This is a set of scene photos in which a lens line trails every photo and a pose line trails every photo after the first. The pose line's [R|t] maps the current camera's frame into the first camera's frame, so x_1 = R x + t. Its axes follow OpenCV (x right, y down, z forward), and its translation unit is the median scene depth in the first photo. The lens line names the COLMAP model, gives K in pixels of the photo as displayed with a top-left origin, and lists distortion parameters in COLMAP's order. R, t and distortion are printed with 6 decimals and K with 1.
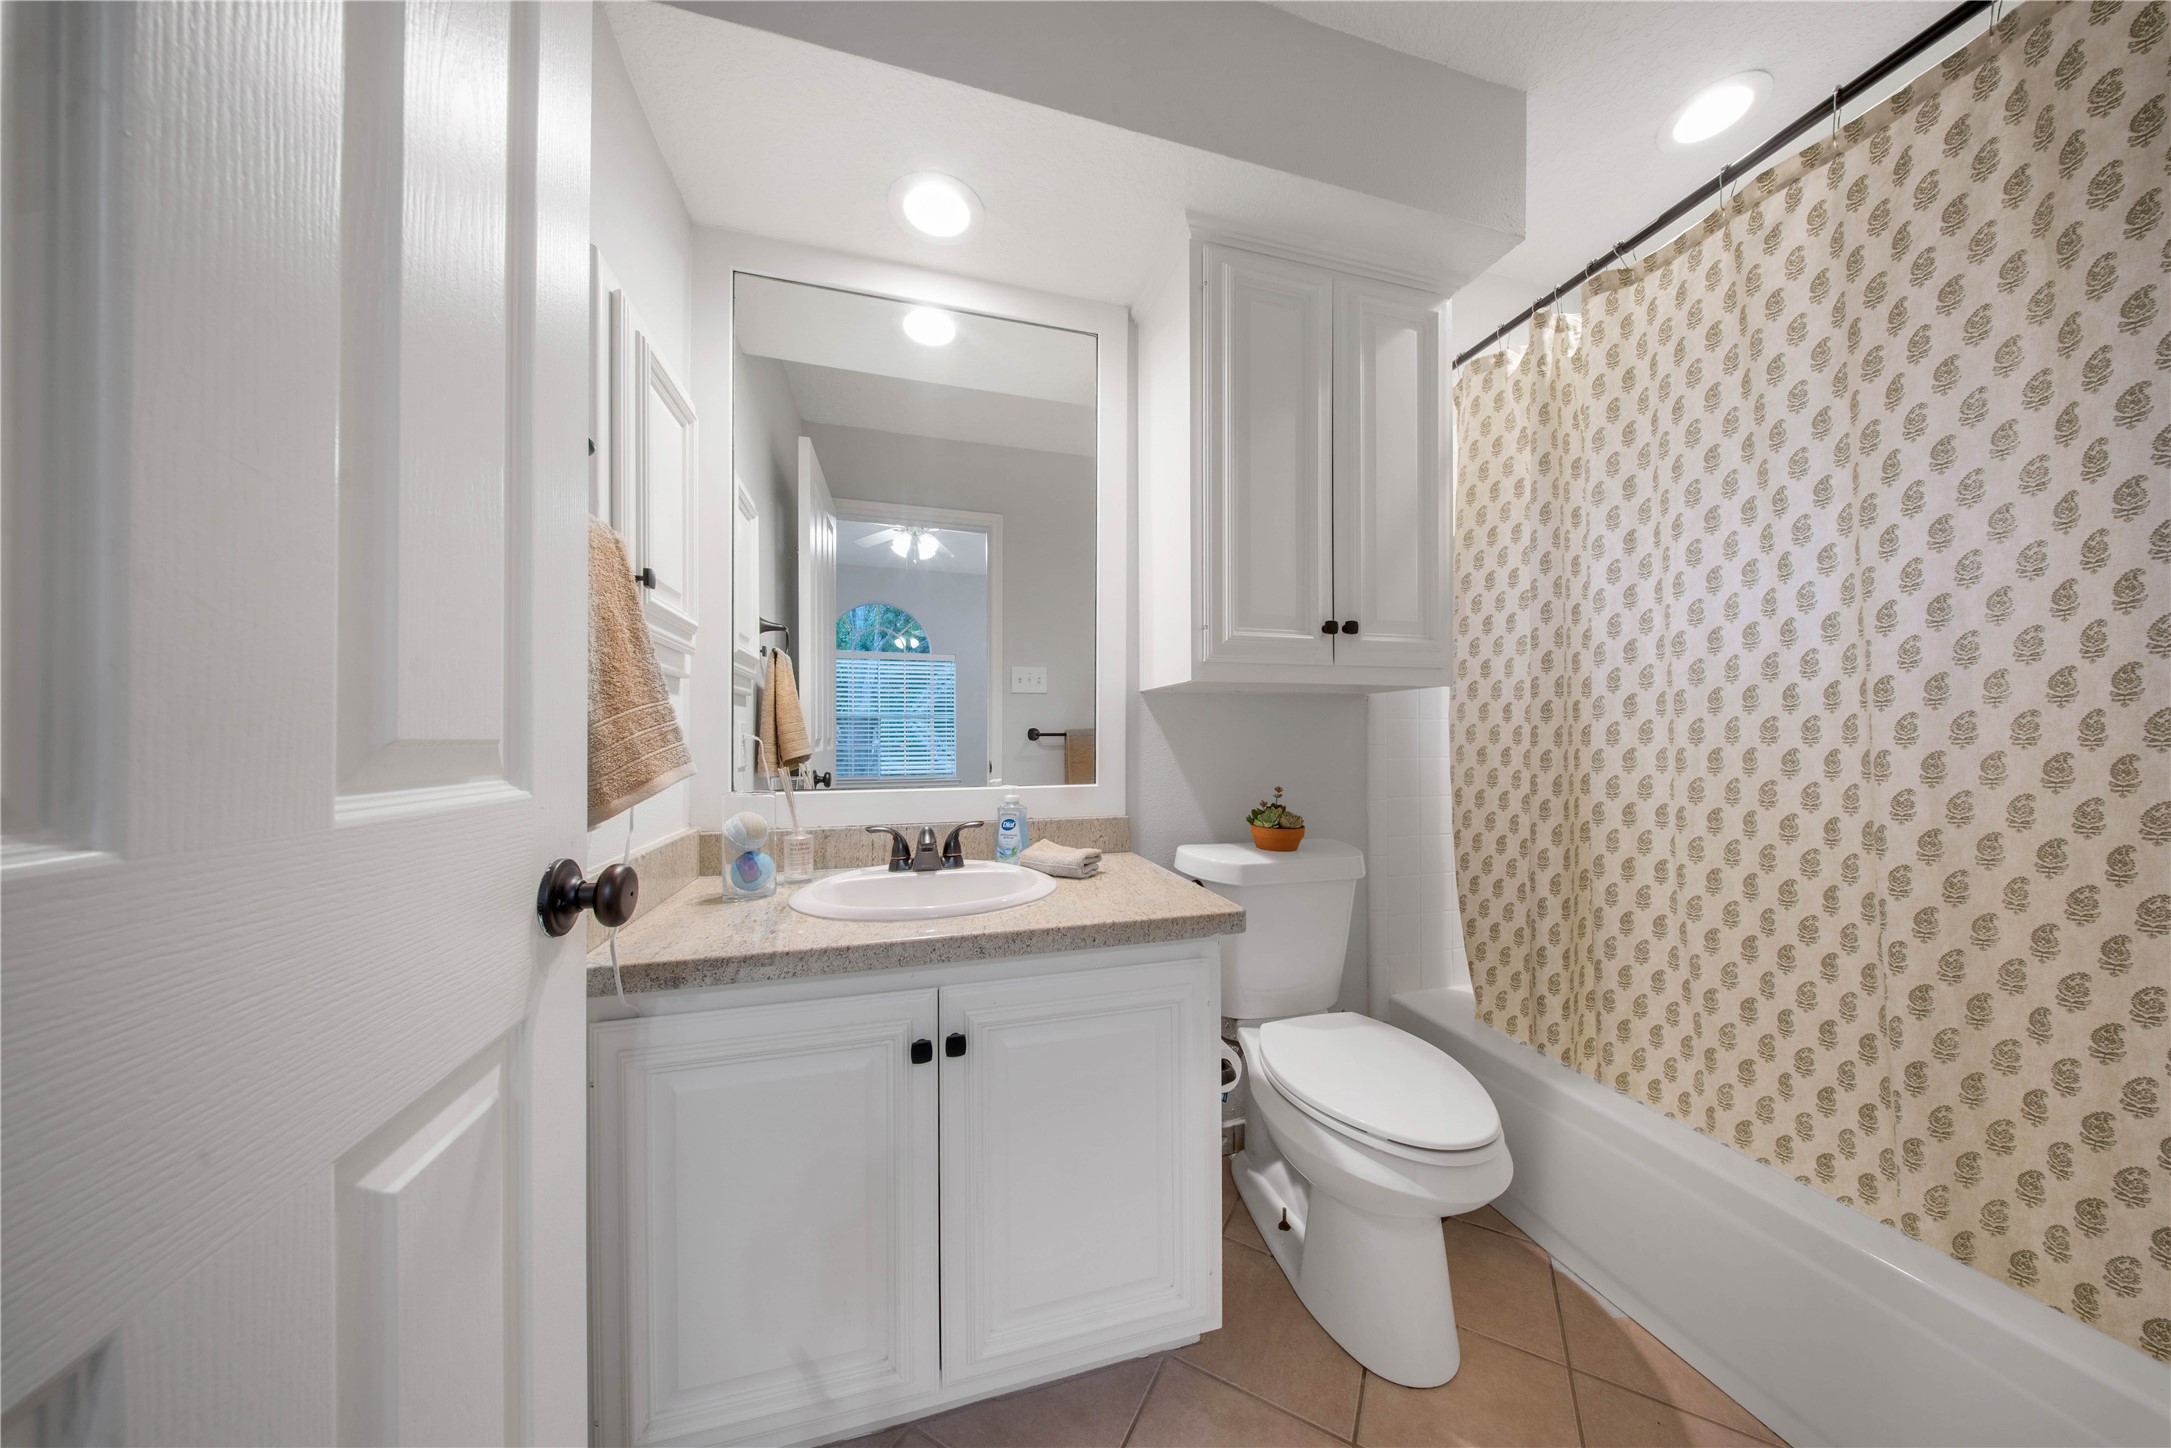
lens RADIAL K [[660.1, 0, 1086.2], [0, 660.1, 734.1], [0, 0, 1]] dist [0.006420, -0.000981]
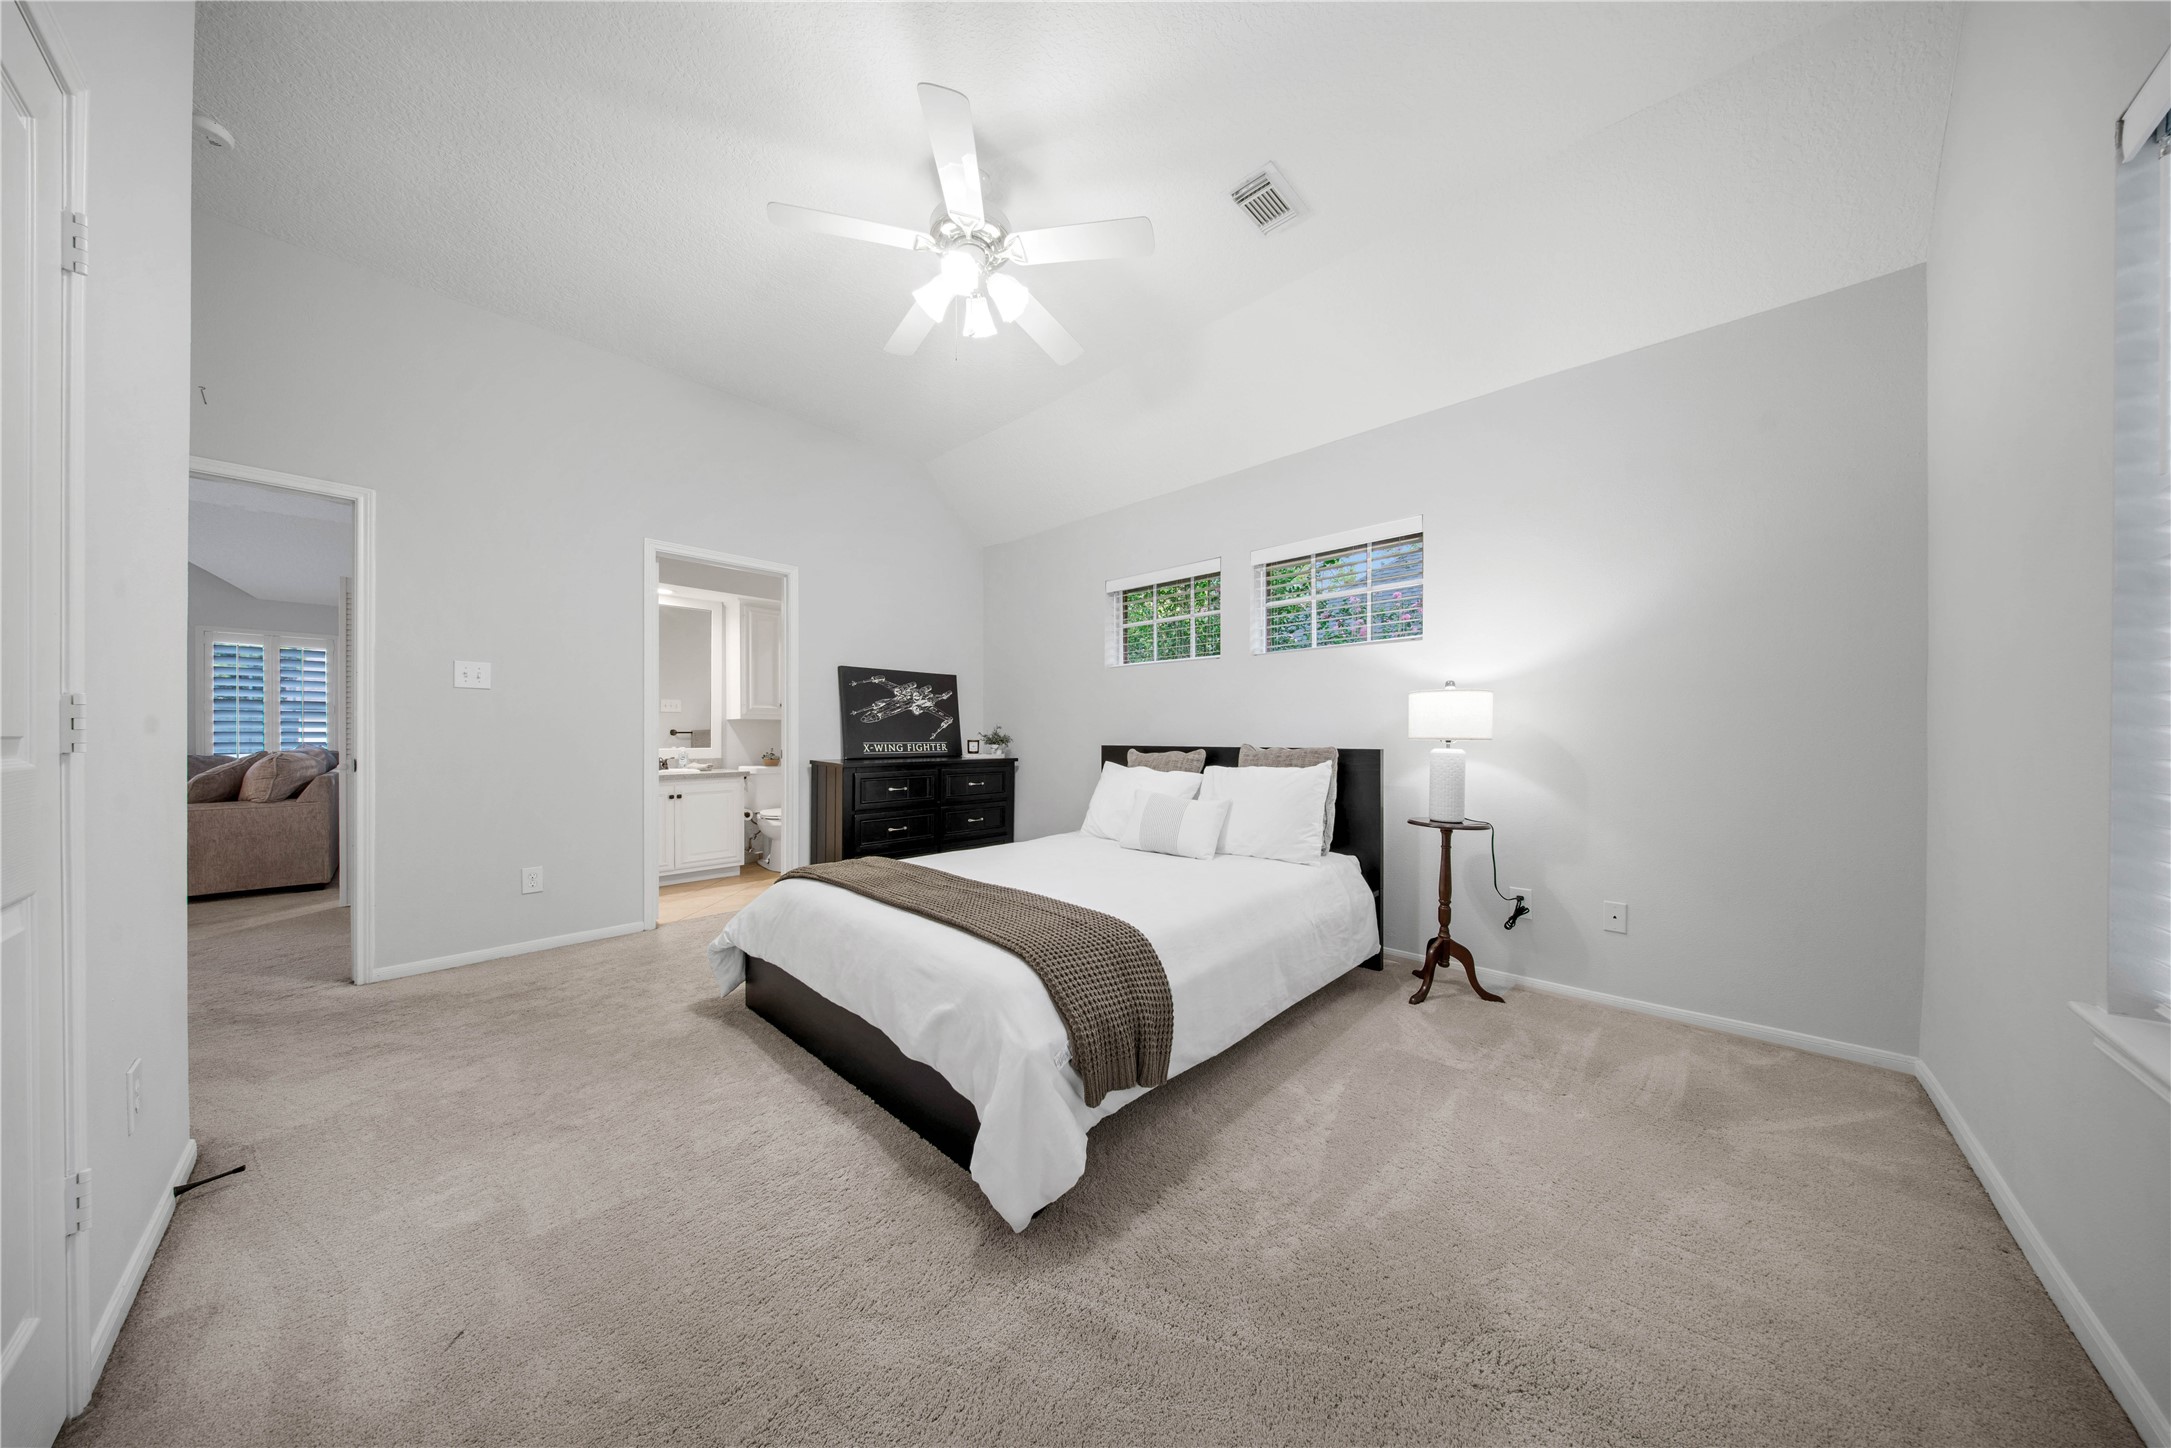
lens RADIAL K [[660.1, 0, 1080.7], [0, 660.1, 732.7], [0, 0, 1]] dist [0.006420, -0.000981]
pose [[0.857519, 0.003927, 0.514438, -0.098354], [-0.003933, 0.999992, -0.001077, -0.001288], [-0.514438, -0.001100, 0.857527, -2.720731]]
